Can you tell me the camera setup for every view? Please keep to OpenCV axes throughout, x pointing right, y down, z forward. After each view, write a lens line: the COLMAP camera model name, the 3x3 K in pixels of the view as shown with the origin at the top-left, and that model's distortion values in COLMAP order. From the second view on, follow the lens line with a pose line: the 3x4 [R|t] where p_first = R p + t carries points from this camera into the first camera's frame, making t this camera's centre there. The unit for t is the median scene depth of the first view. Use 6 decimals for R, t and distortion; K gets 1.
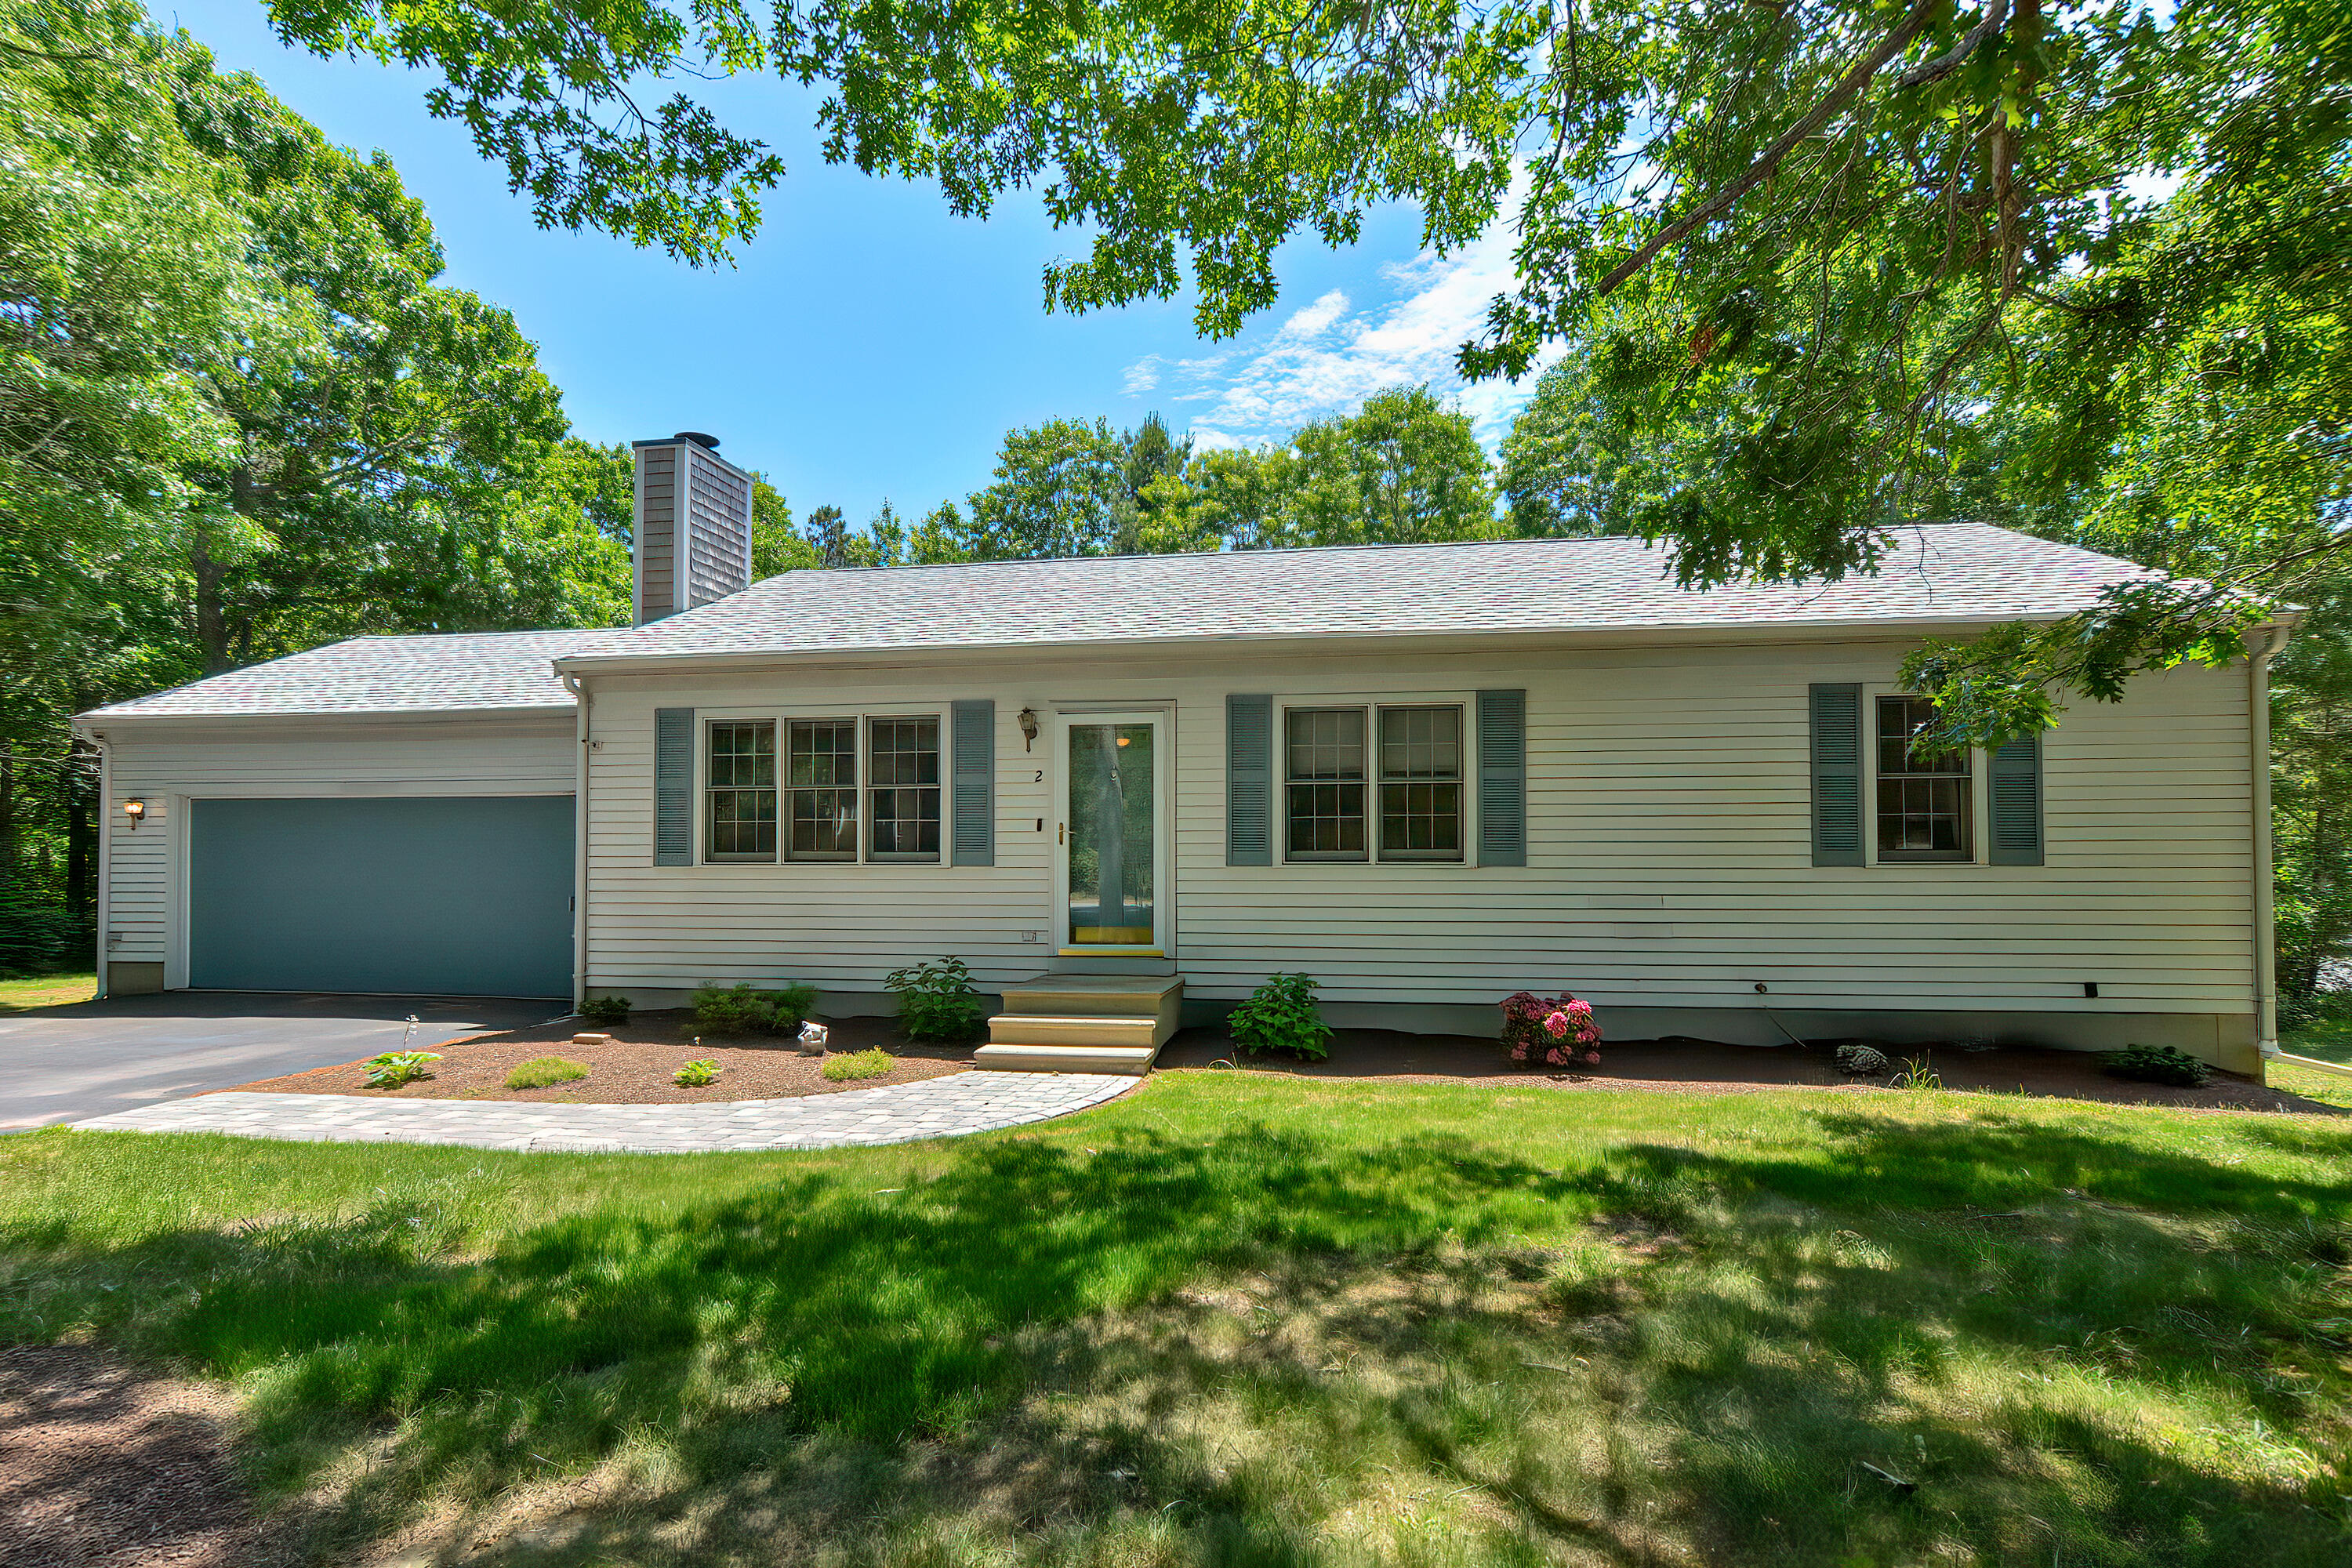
lens RADIAL K [[1175.8, 0, 1200.3], [0, 1175.8, 813.1], [0, 0, 1]] dist [-0.022169, 0.010607]
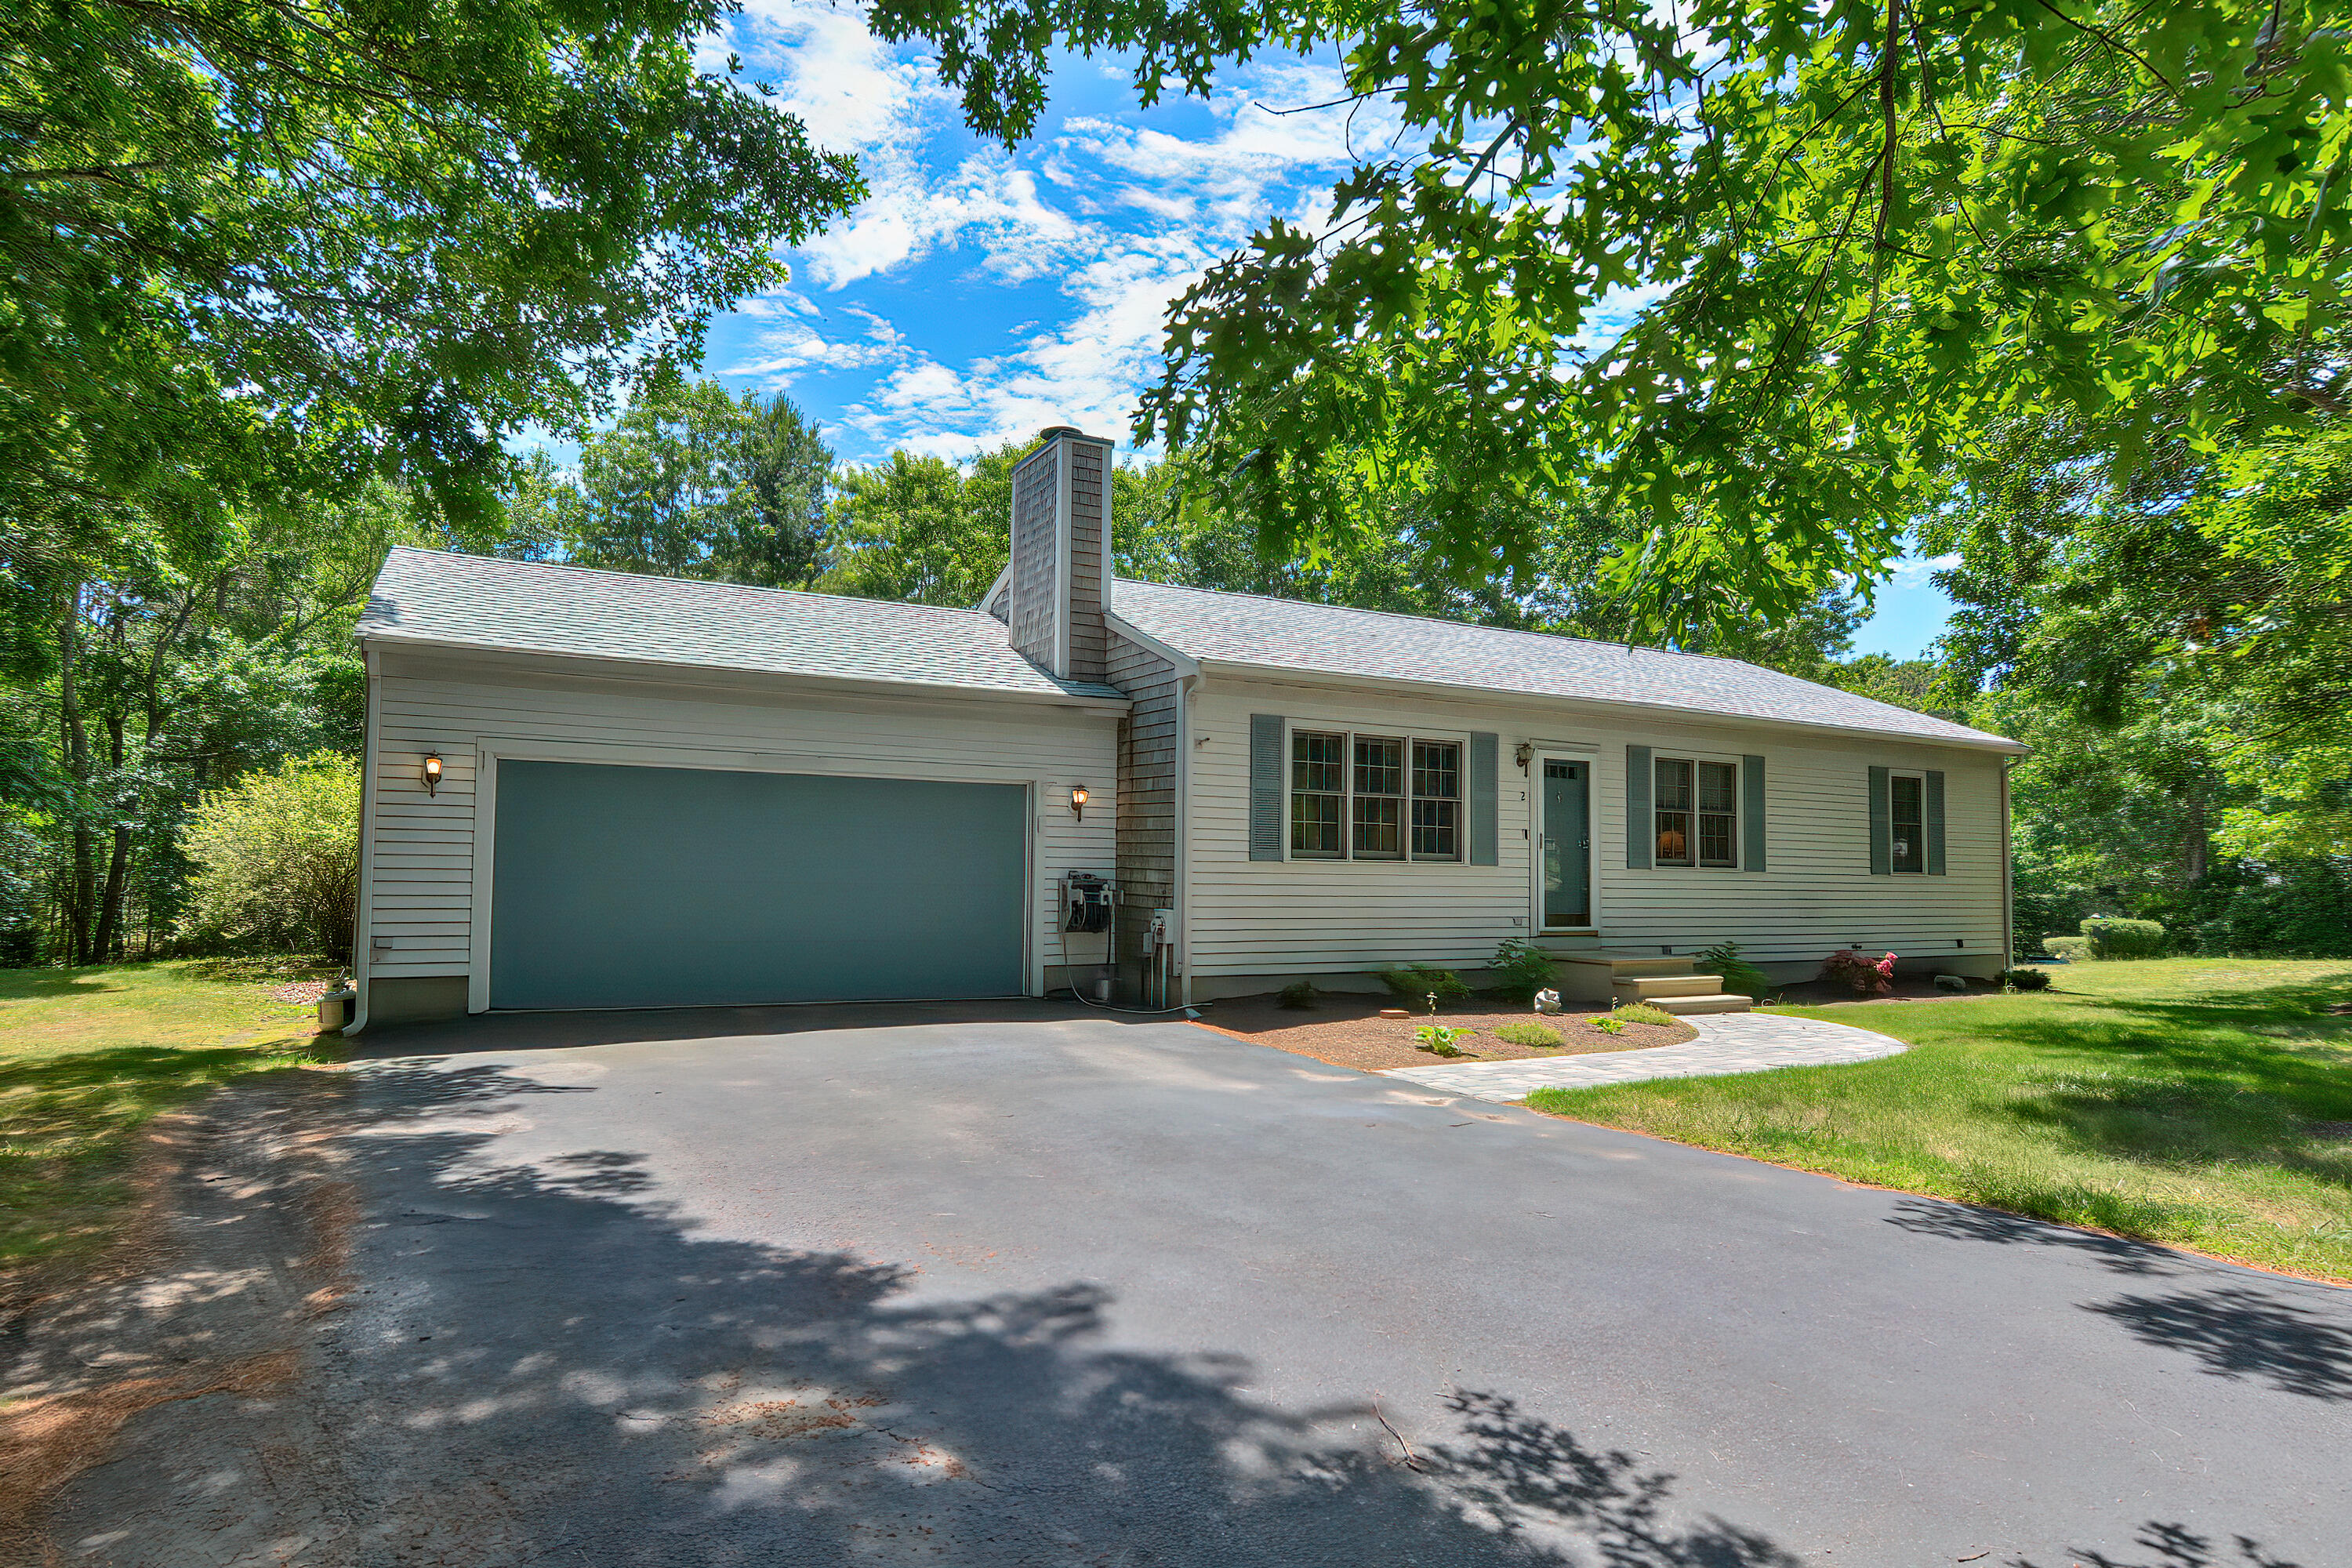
lens RADIAL K [[1121.3, 0, 1128.7], [0, 1121.3, 777.3], [0, 0, 1]] dist [-0.021162, 0.009815]
pose [[0.846958, 0.055458, 0.528760, -1.103400], [-0.044262, 0.998447, -0.033822, 0.008409], [-0.529815, 0.005242, 0.848097, 0.190807]]
